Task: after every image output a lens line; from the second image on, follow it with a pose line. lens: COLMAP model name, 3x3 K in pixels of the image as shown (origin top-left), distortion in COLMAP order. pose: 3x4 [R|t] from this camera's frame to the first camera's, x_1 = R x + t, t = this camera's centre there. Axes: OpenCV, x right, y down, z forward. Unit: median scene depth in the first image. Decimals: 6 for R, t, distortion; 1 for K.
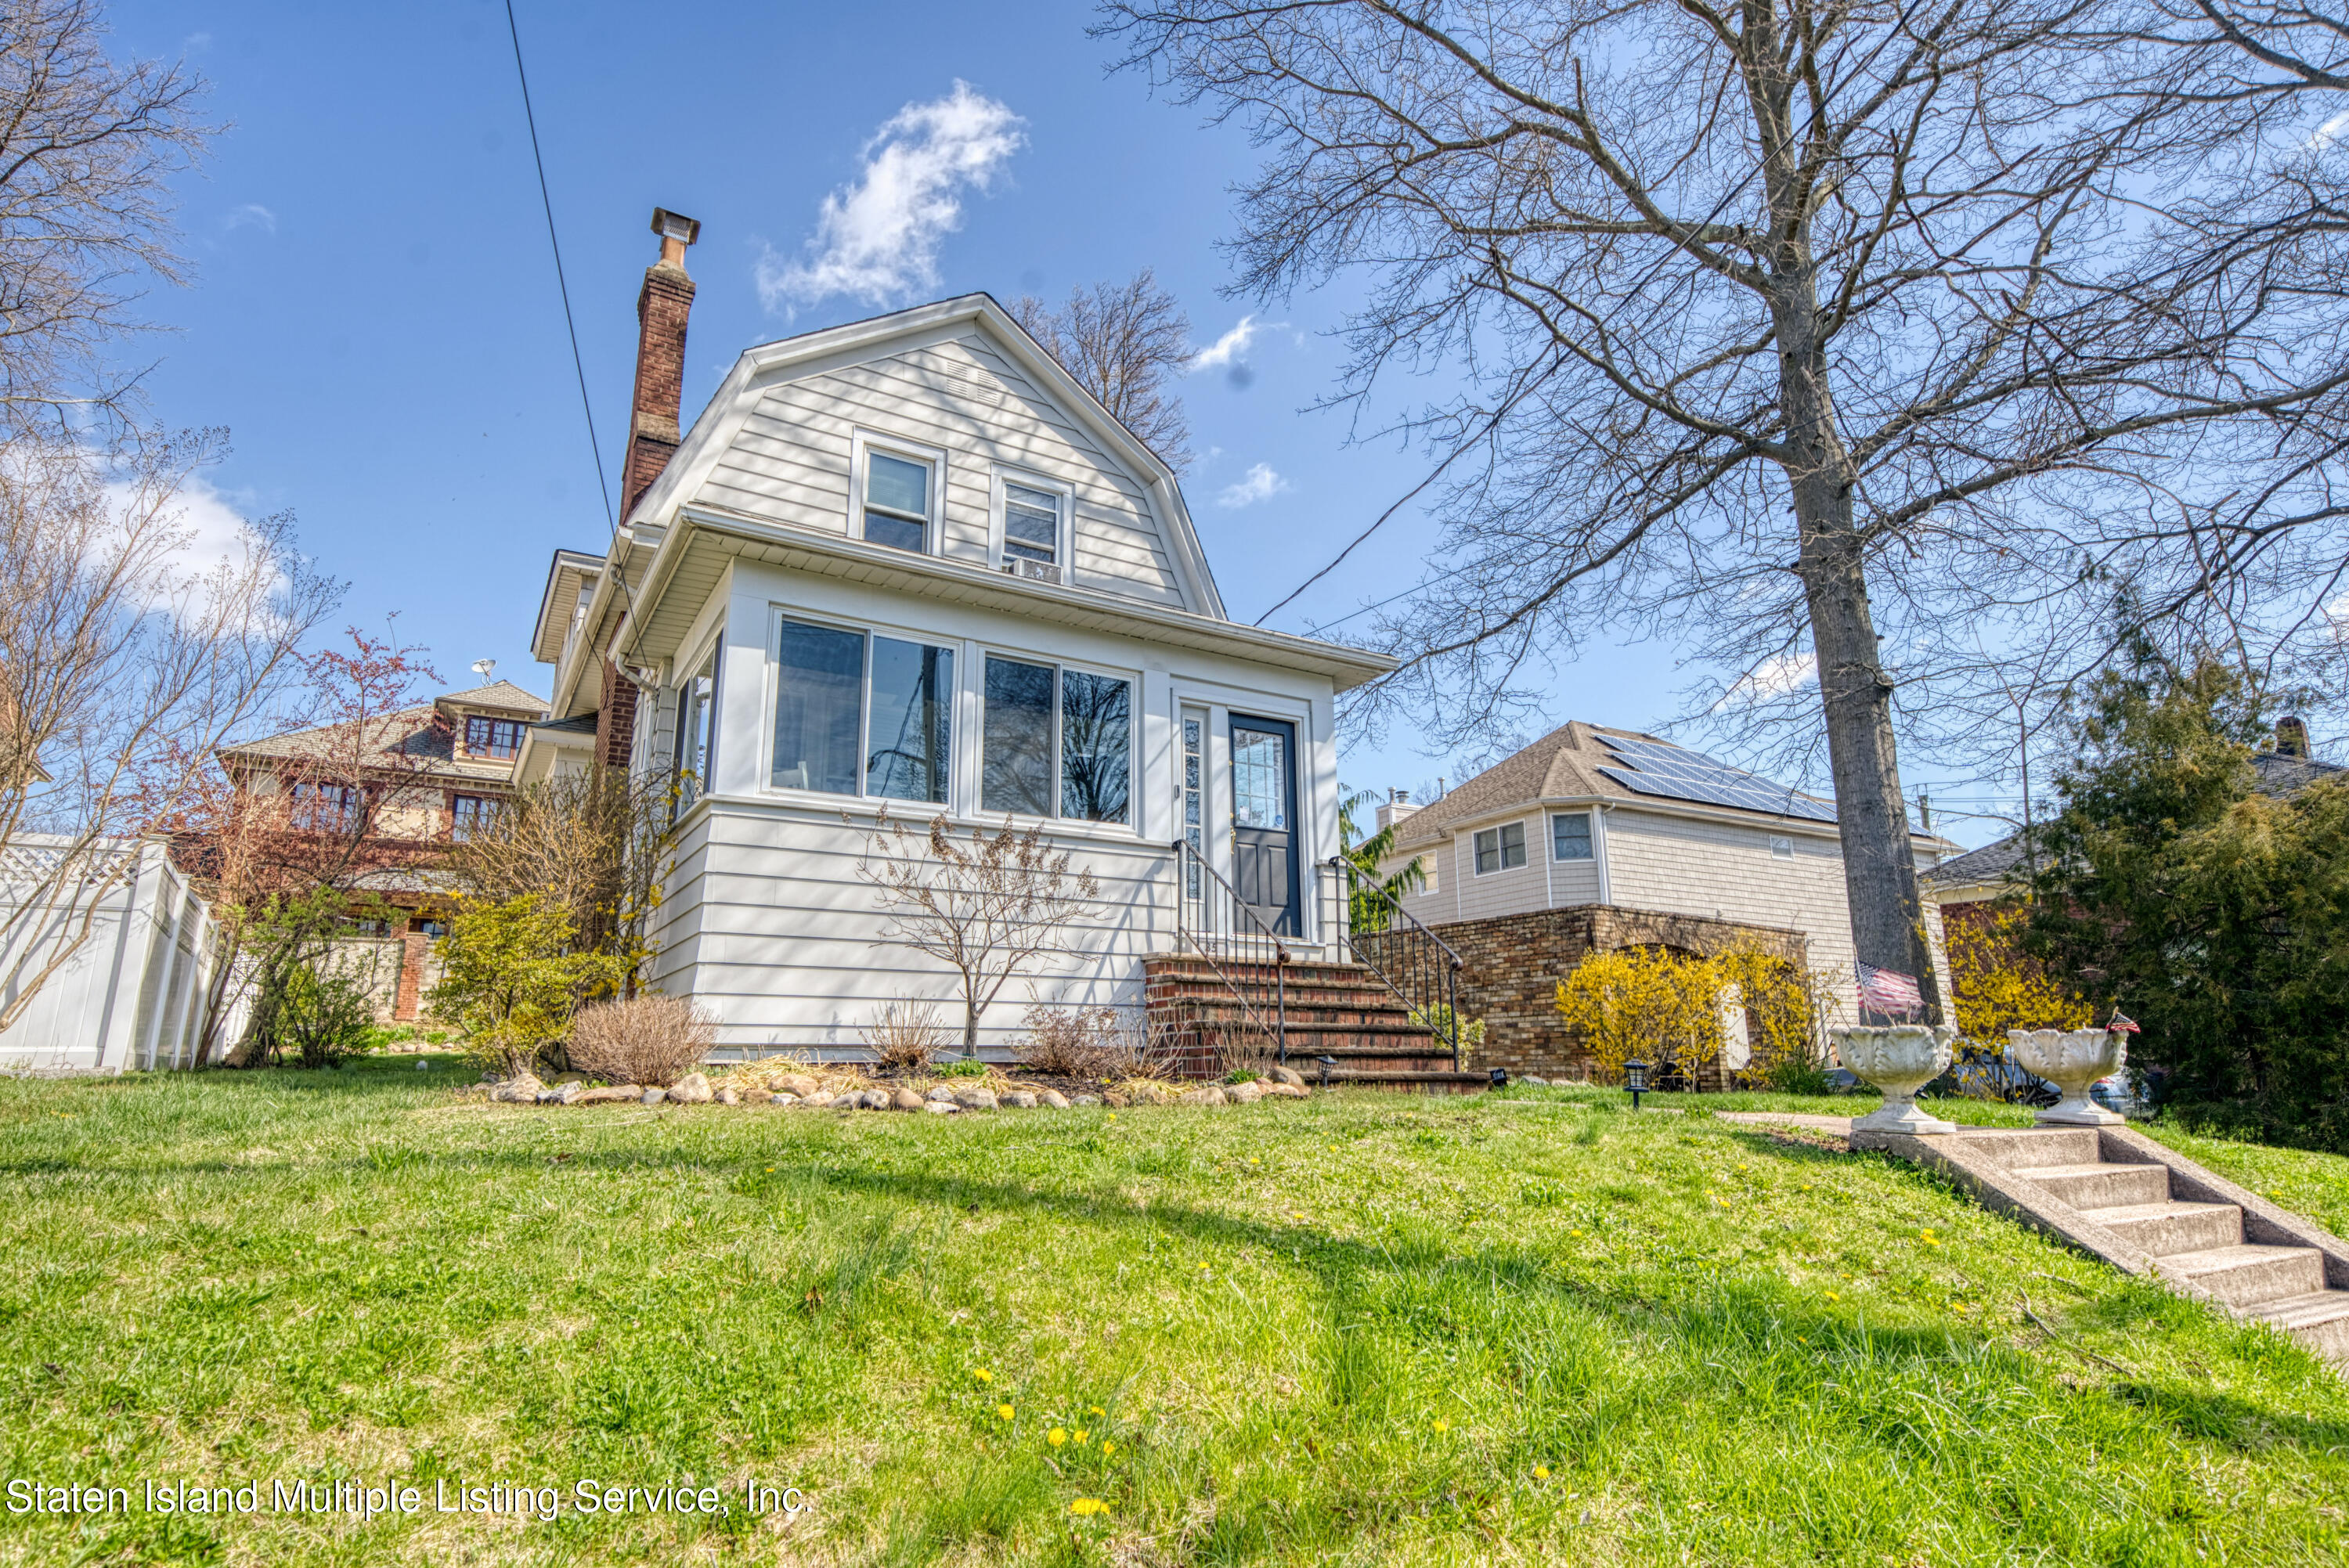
lens RADIAL K [[1204.0, 0, 1174.5], [0, 1204.0, 784.0], [0, 0, 1]] dist [0.000725, 0.000056]
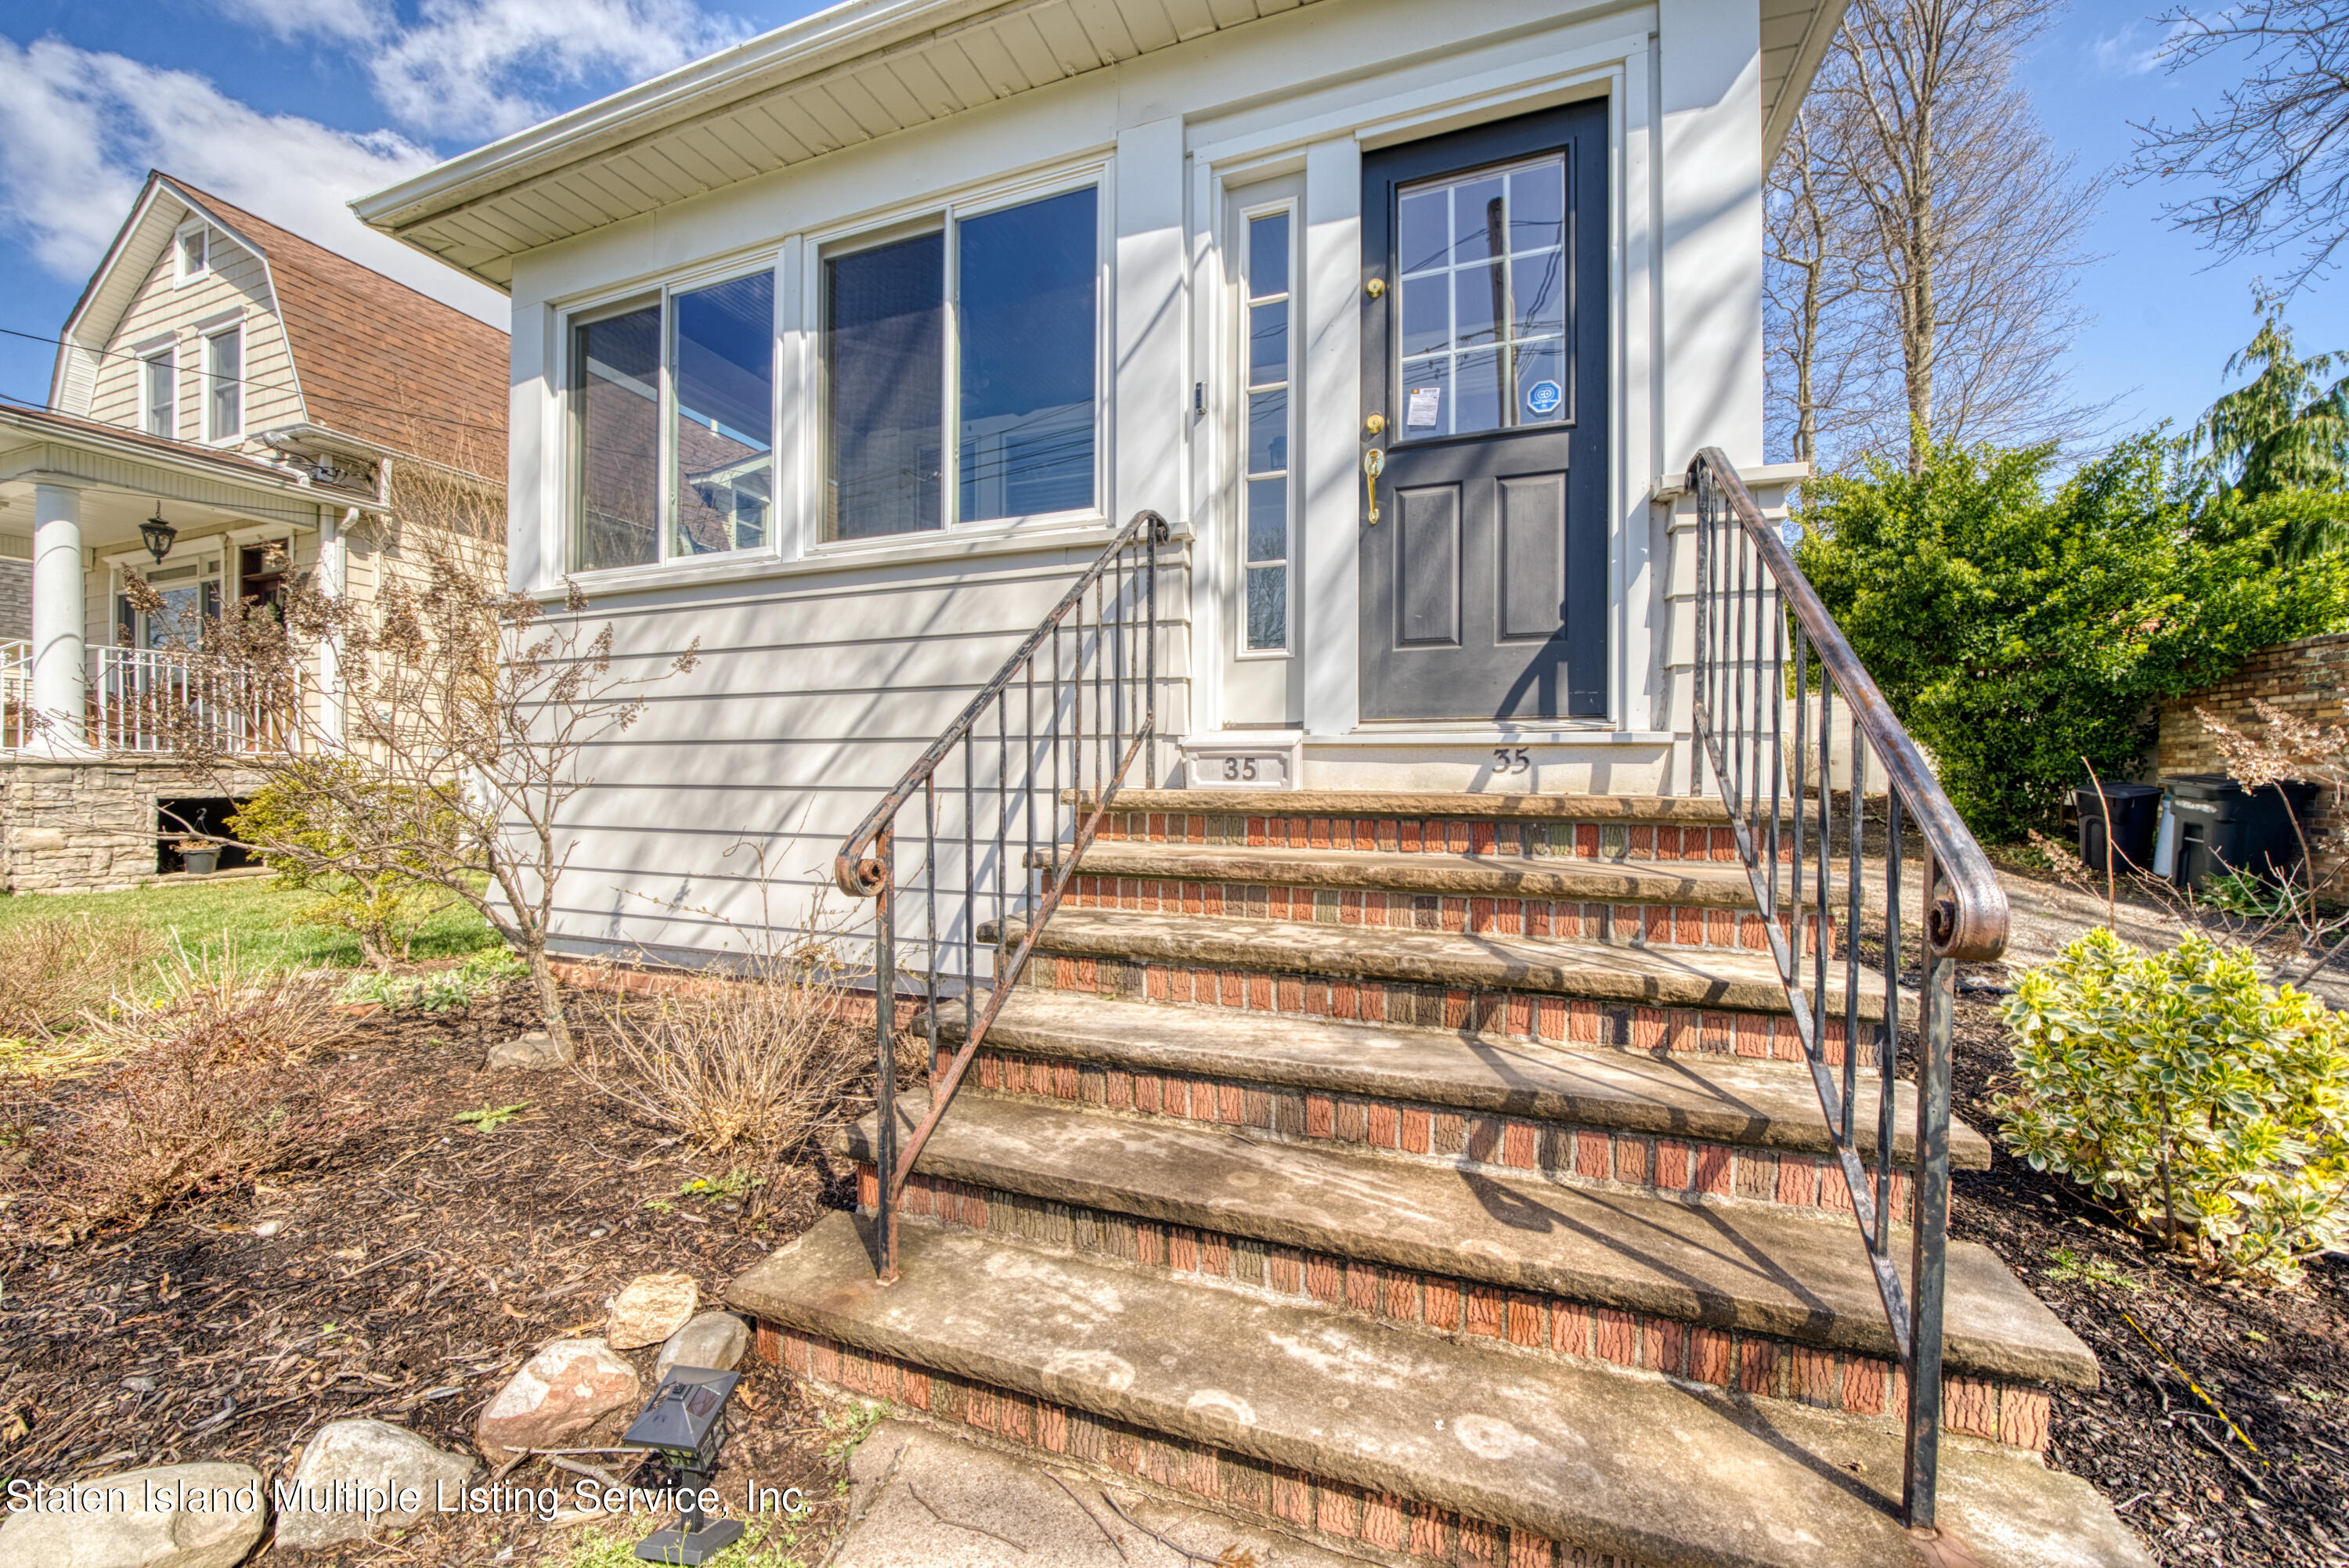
lens RADIAL K [[882.2, 0, 1162.0], [0, 882.2, 782.3], [0, 0, 1]] dist [-0.016249, 0.000037]
pose [[0.615608, 0.007178, -0.788020, 0.223954], [0.173016, 0.974330, 0.144037, 0.084030], [0.768825, -0.225011, 0.598563, 0.726484]]
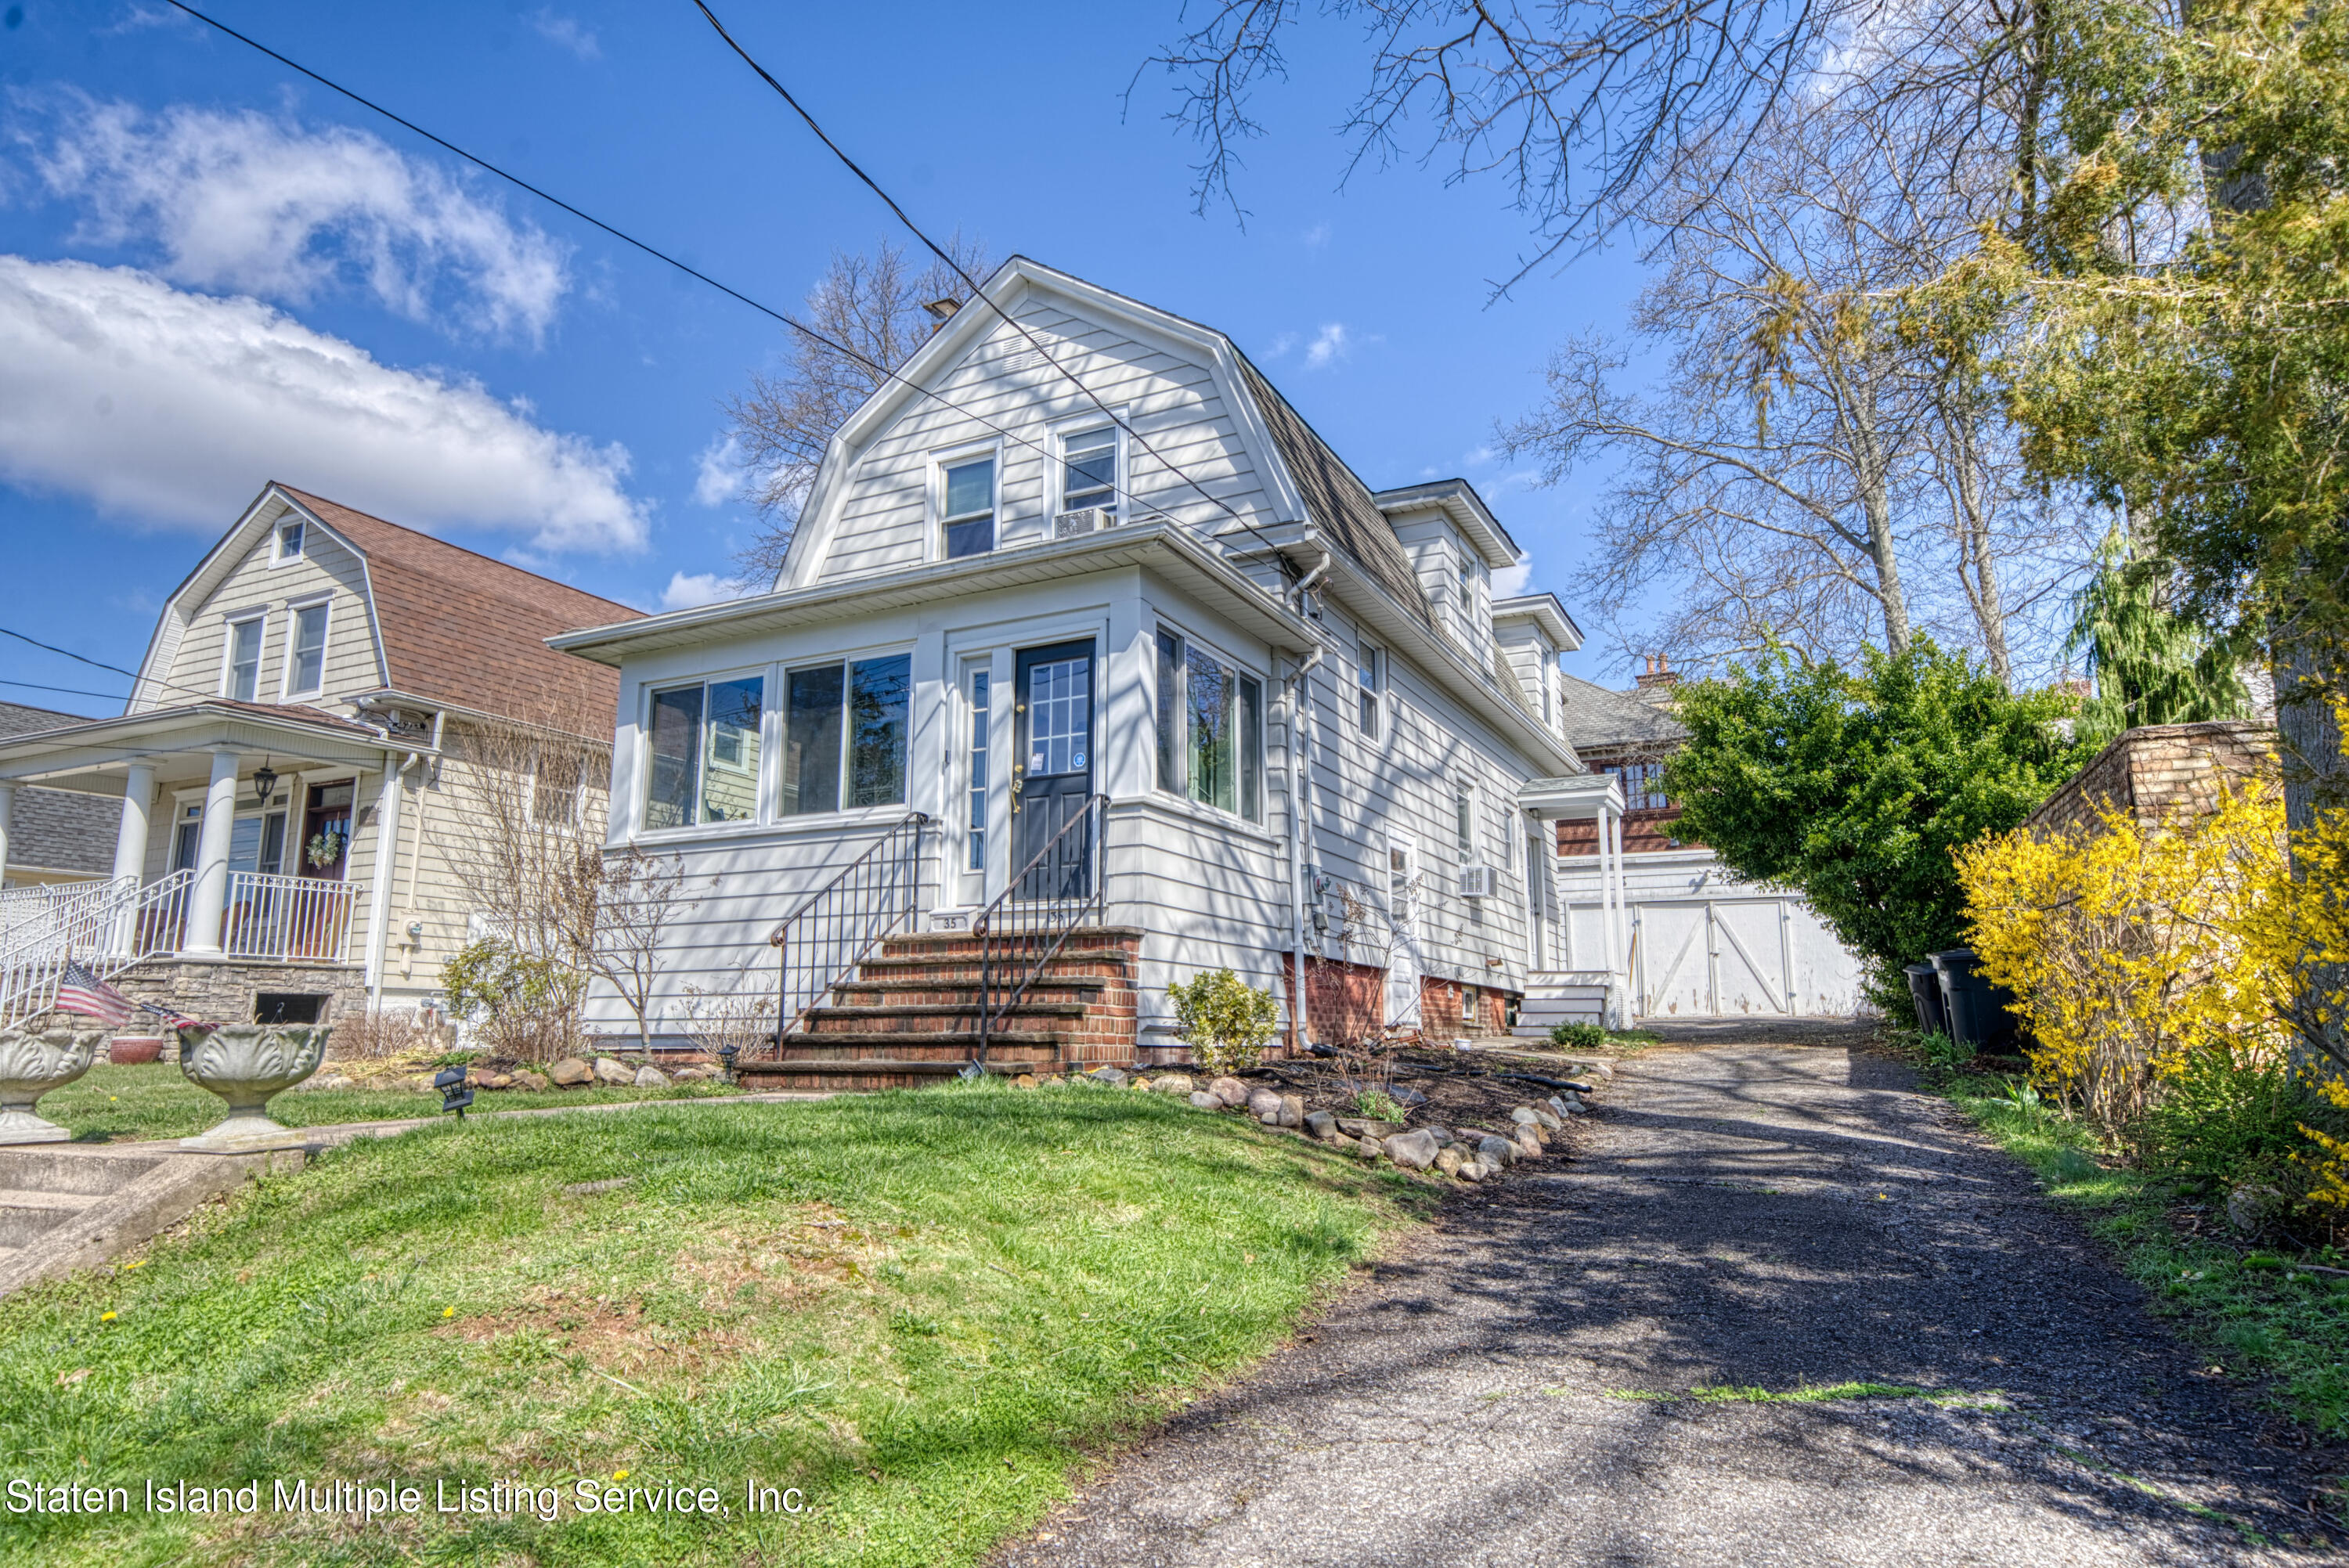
lens RADIAL K [[1394.6, 0, 1174.5], [0, 1394.6, 784.0], [0, 0, 1]] dist [0.002678, 0.001389]
pose [[0.524861, -0.154951, -0.836966, 0.921356], [0.193692, 0.979237, -0.059826, 0.116075], [0.828857, -0.130713, 0.543976, 0.525768]]
